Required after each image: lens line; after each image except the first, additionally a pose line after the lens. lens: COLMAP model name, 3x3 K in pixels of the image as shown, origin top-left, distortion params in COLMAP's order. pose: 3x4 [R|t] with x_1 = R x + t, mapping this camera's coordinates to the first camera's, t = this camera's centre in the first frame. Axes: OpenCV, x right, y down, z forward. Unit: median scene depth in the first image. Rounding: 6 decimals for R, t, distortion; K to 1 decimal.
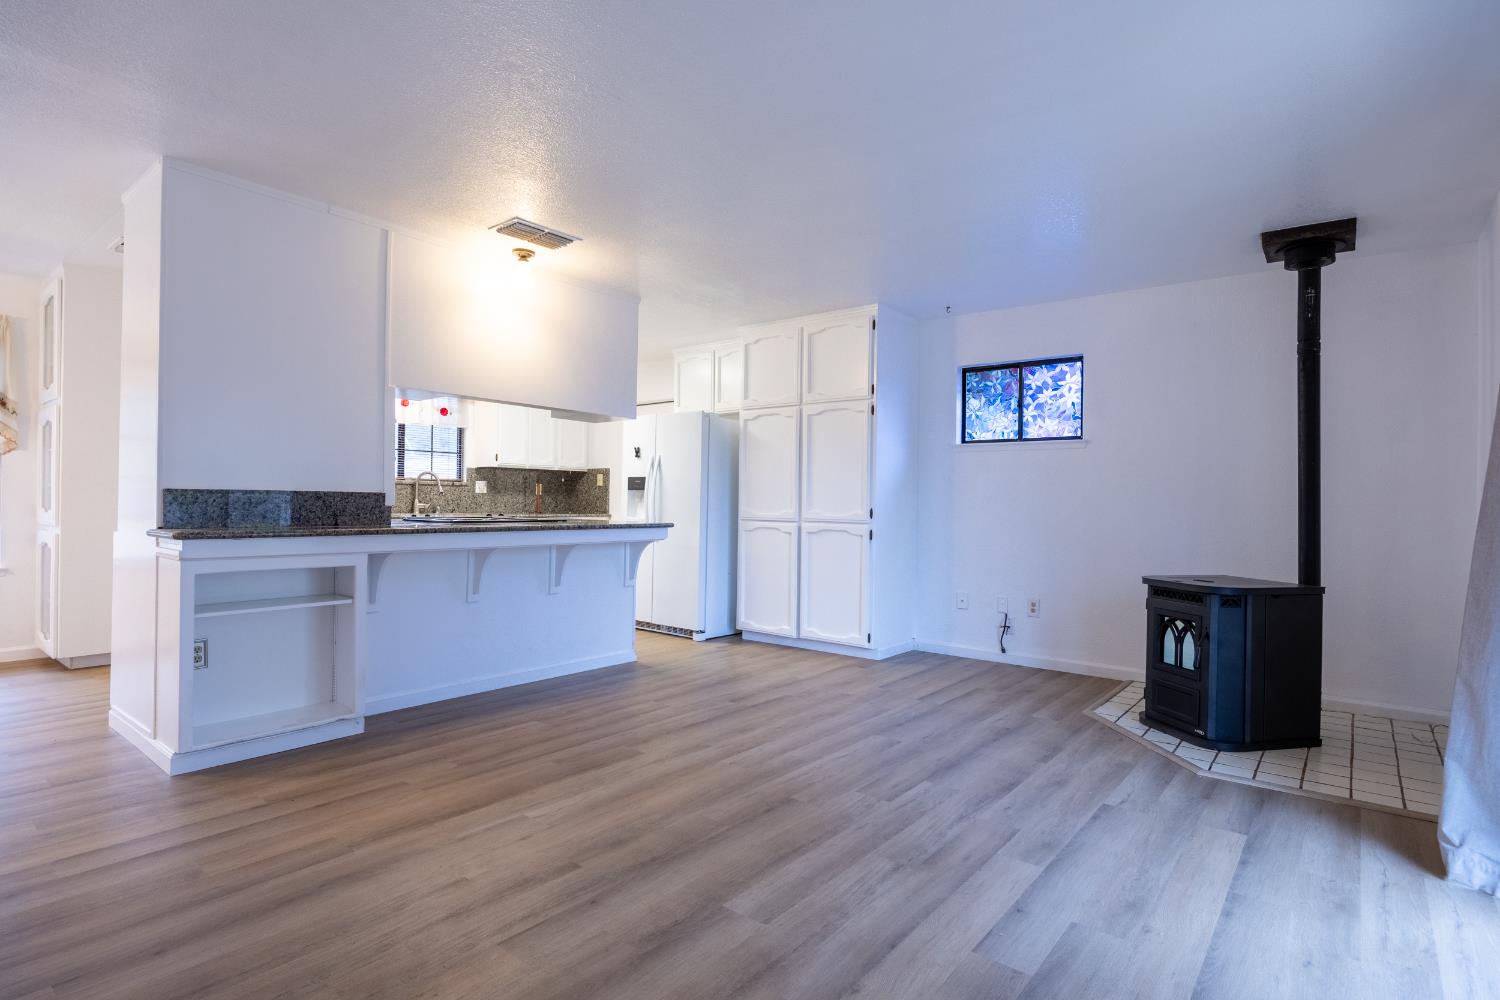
lens RADIAL K [[770.3, 0, 750.0], [0, 770.3, 500.0], [0, 0, 1]] dist [-0.003635, 0.000026]
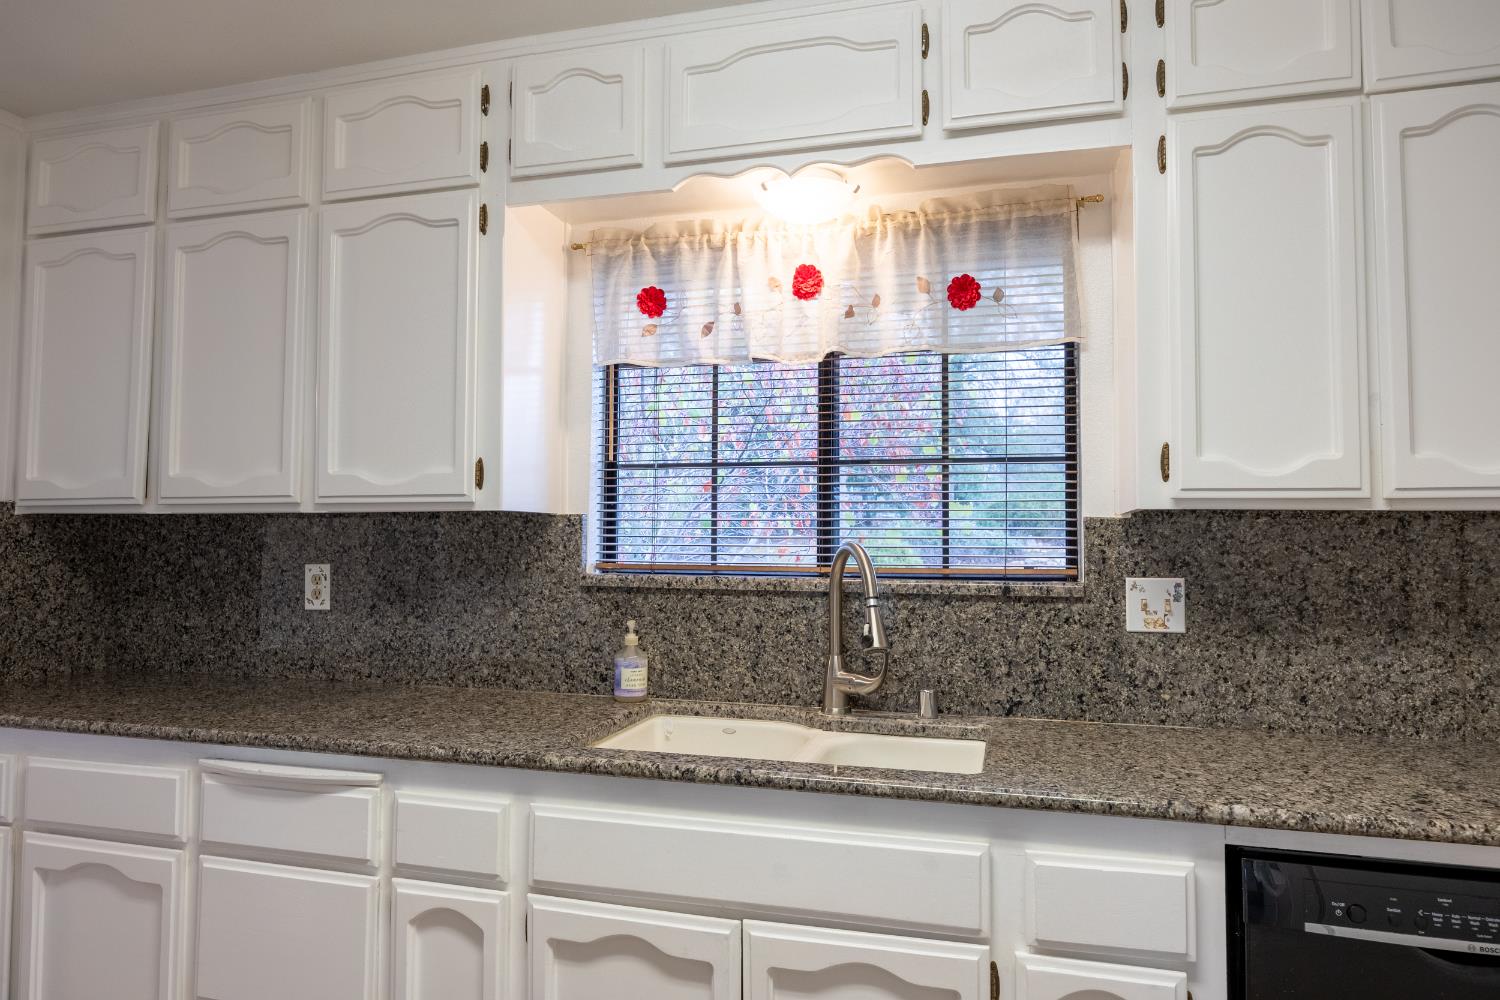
lens RADIAL K [[963.2, 0, 750.0], [0, 963.2, 500.0], [0, 0, 1]] dist [-0.000311, -0.001730]
pose [[0.384397, -0.046487, -0.921997, -0.246934], [0.003791, 0.998802, -0.048779, -0.057922], [0.923160, 0.015255, 0.384113, 1.374910]]
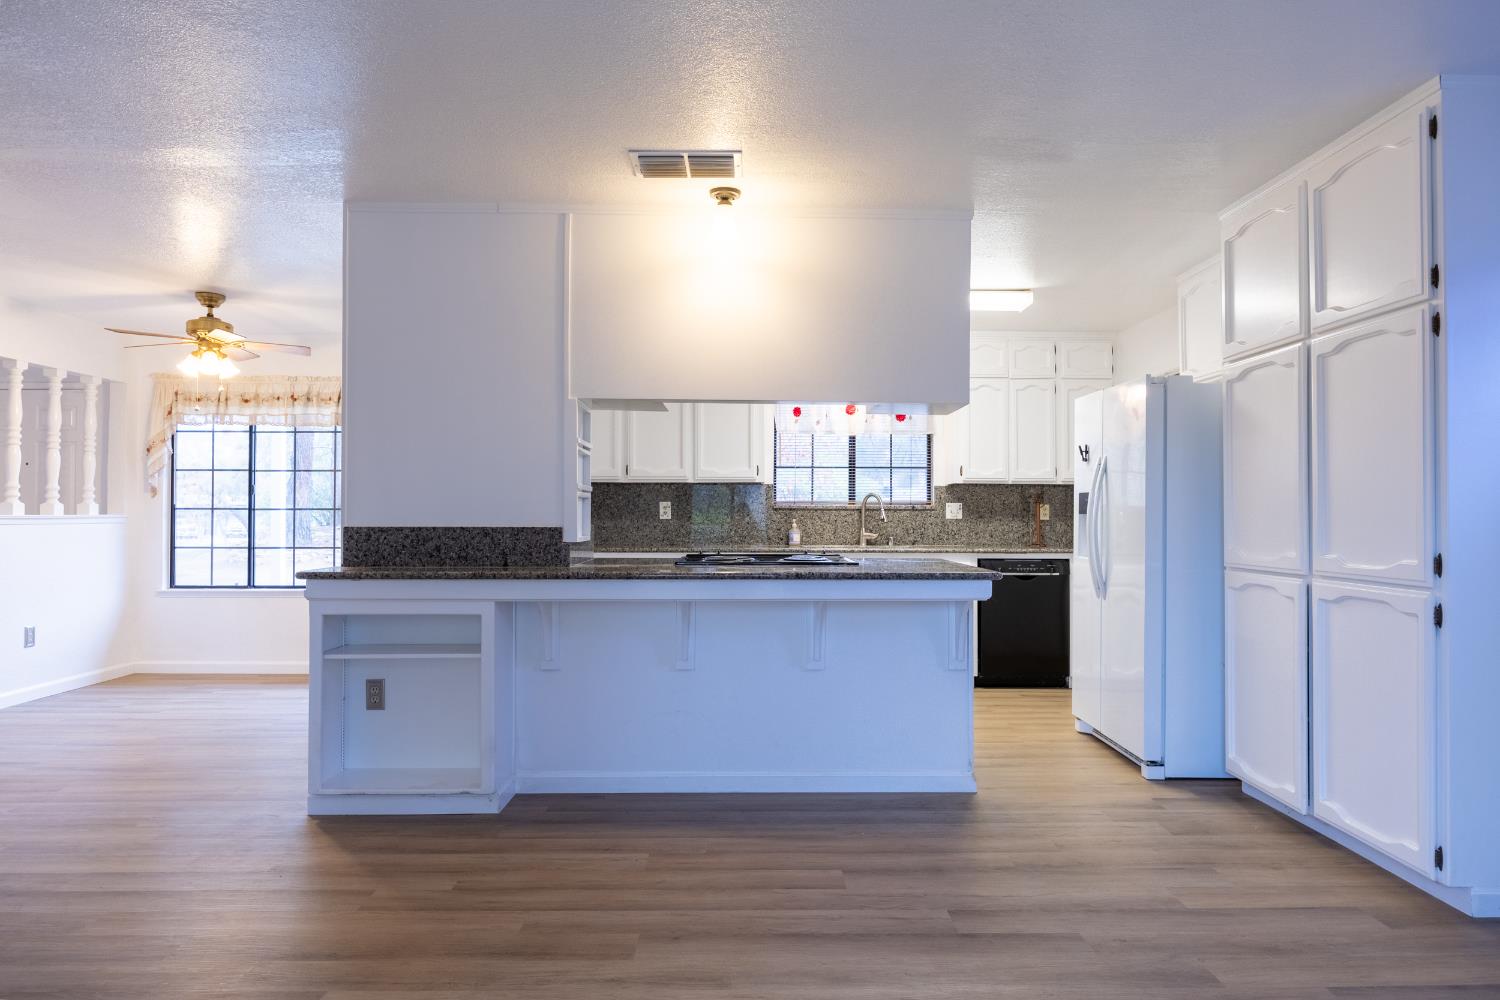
lens RADIAL K [[925.7, 0, 756.8], [0, 925.7, 499.3], [0, 0, 1]] dist [-0.004602, 0.000780]
pose [[0.636613, -0.024438, -0.770796, 0.392461], [0.007945, 0.999653, -0.025131, -0.011783], [0.771142, 0.009875, 0.636586, 0.478702]]
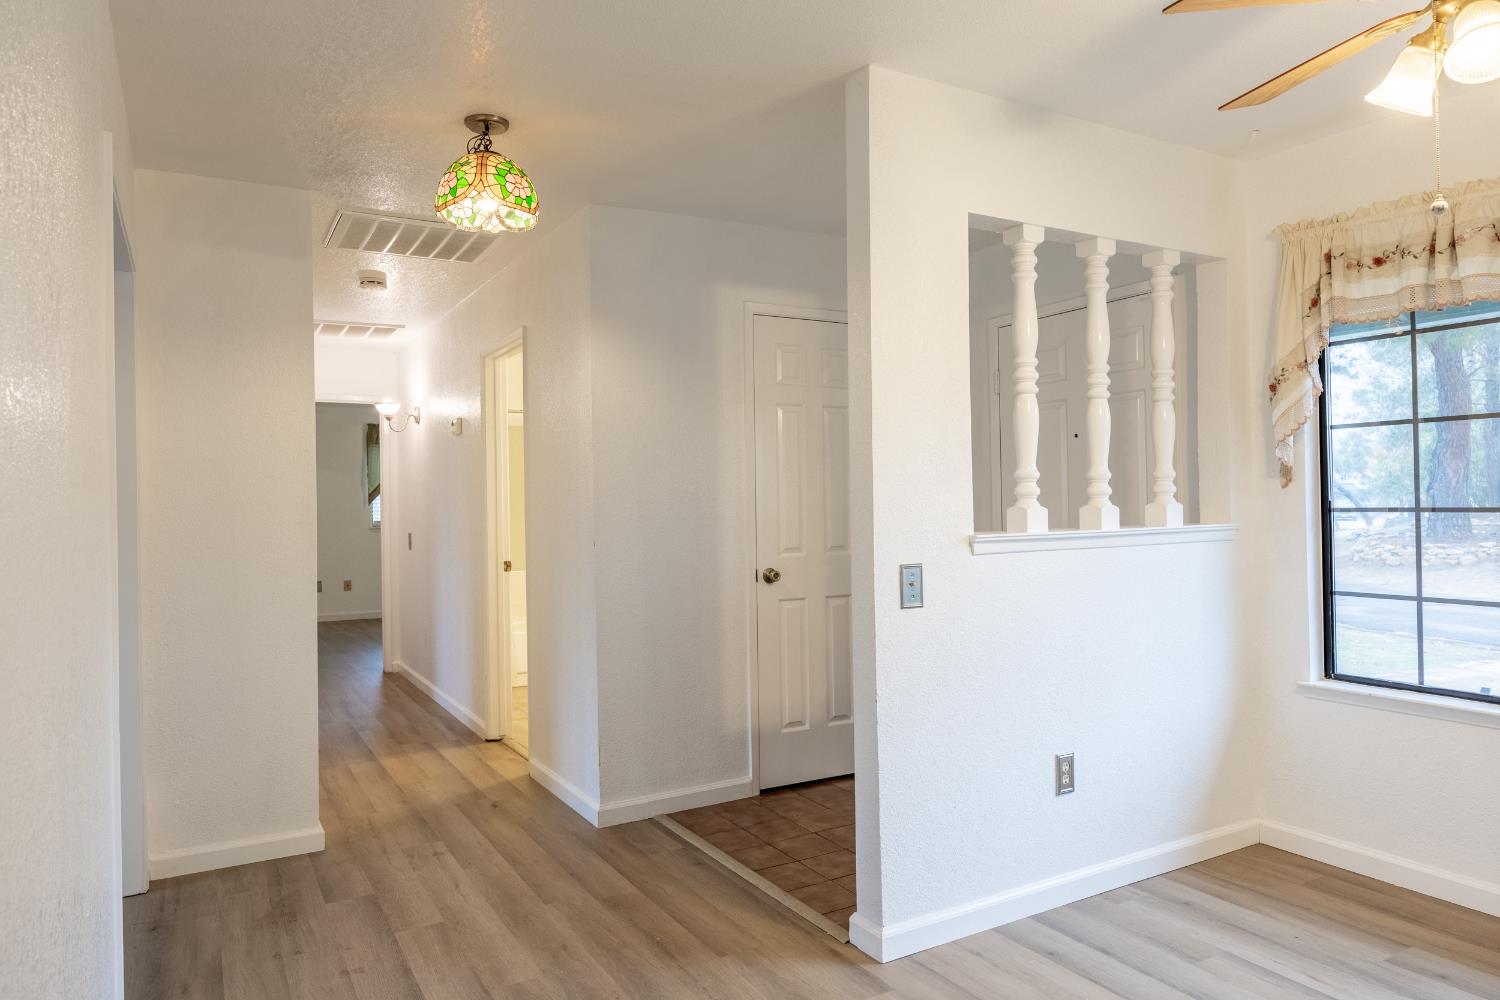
lens RADIAL K [[963.2, 0, 750.0], [0, 963.2, 500.0], [0, 0, 1]] dist [-0.000311, -0.001730]
pose [[-0.362177, -0.008700, -0.932069, -0.578672], [0.015842, 0.999755, -0.015488, -0.046692], [0.931975, -0.020375, -0.361951, 0.564134]]
